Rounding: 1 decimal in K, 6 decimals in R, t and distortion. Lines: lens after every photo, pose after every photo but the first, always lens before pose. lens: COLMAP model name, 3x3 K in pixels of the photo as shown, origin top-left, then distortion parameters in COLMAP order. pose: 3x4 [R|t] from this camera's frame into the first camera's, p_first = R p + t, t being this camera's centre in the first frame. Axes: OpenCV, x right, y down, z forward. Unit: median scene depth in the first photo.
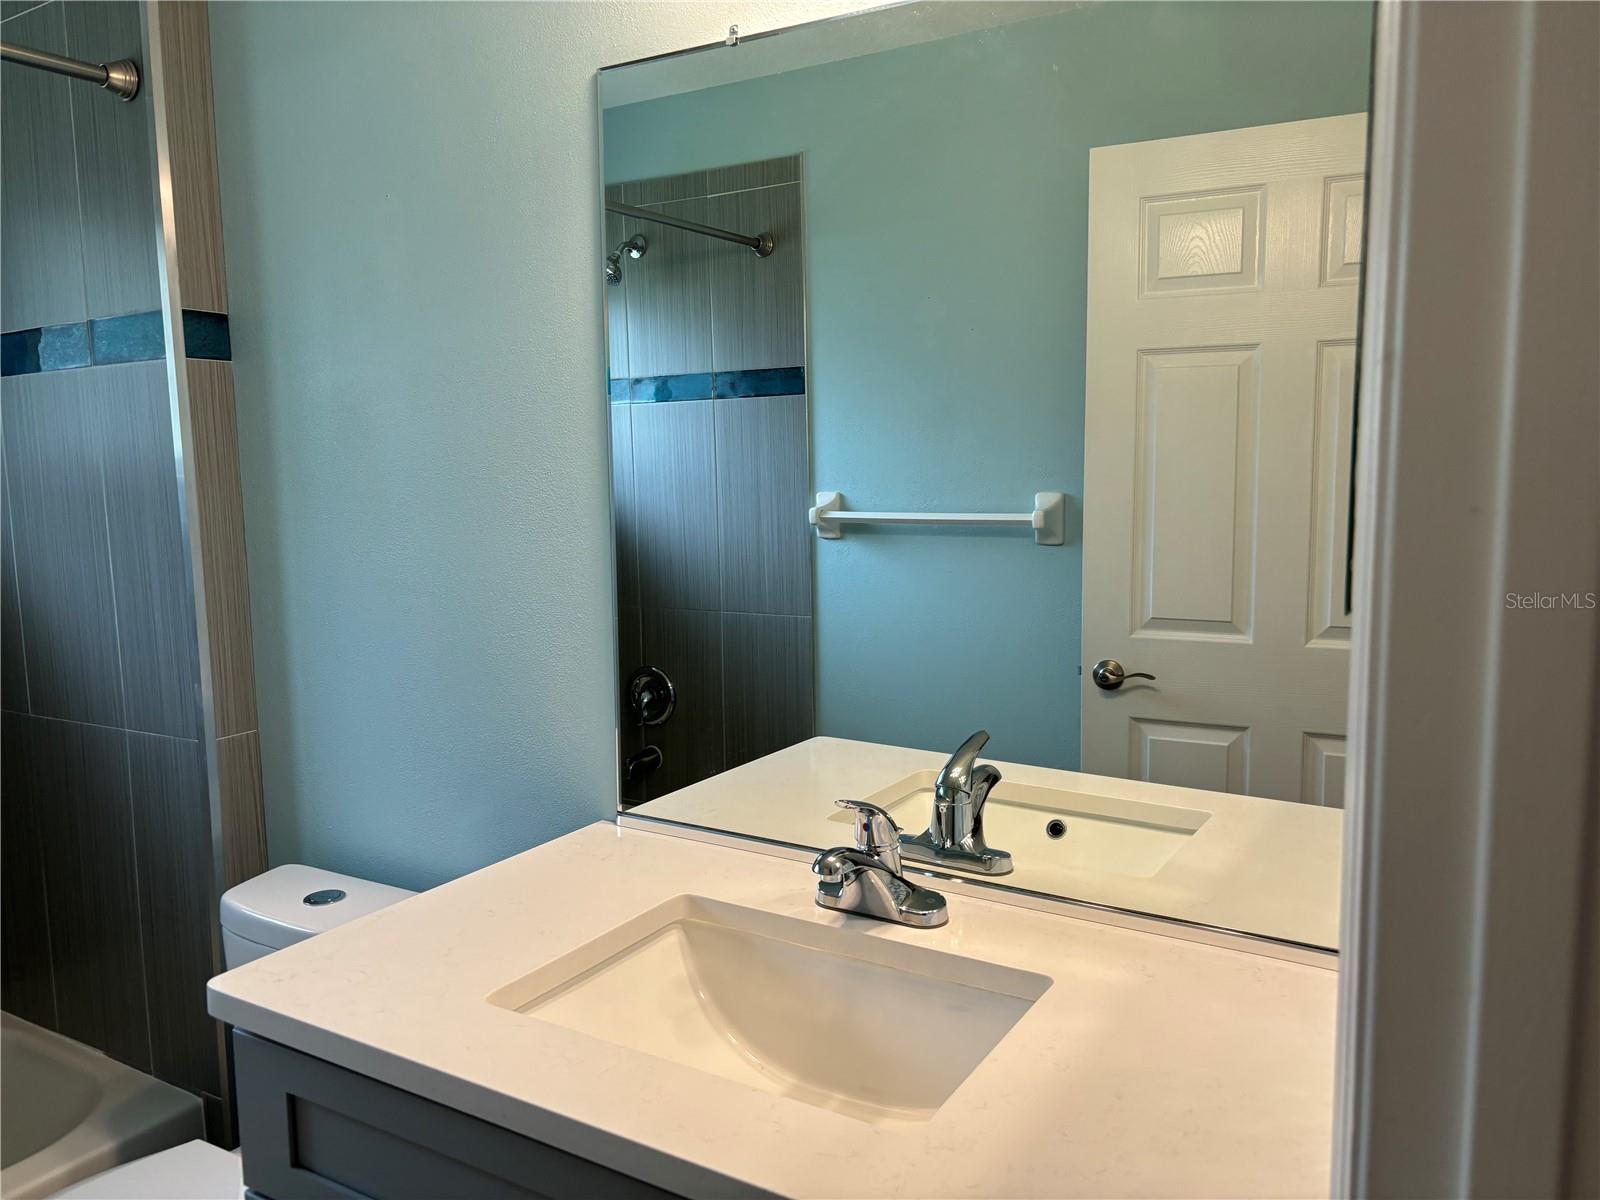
lens RADIAL K [[1211.7, 0, 782.1], [0, 1211.7, 601.5], [0, 0, 1]] dist [0.066564, -0.075377]
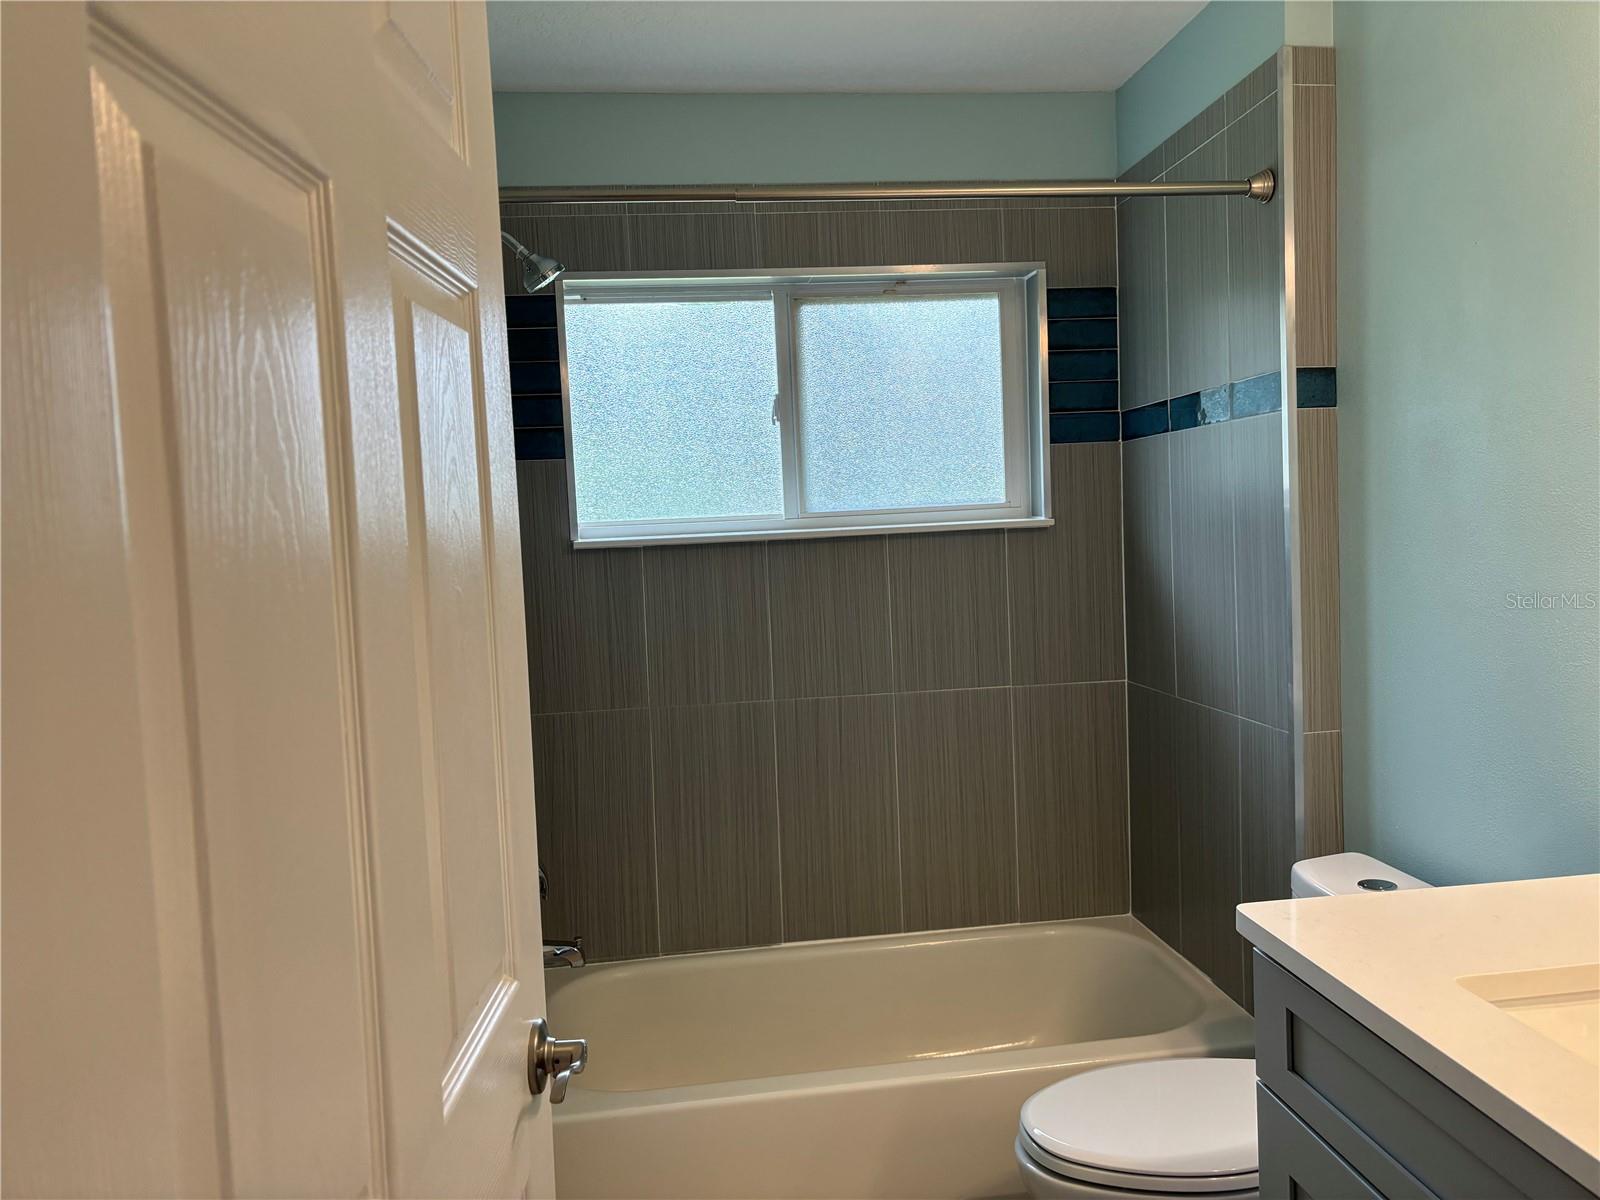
lens RADIAL K [[1211.7, 0, 782.1], [0, 1211.7, 601.5], [0, 0, 1]] dist [0.066564, -0.075377]
pose [[0.608540, 0.042247, -0.792397, 0.155841], [-0.057256, 0.998317, 0.009254, 0.005271], [0.791455, 0.039738, 0.609935, -0.108047]]
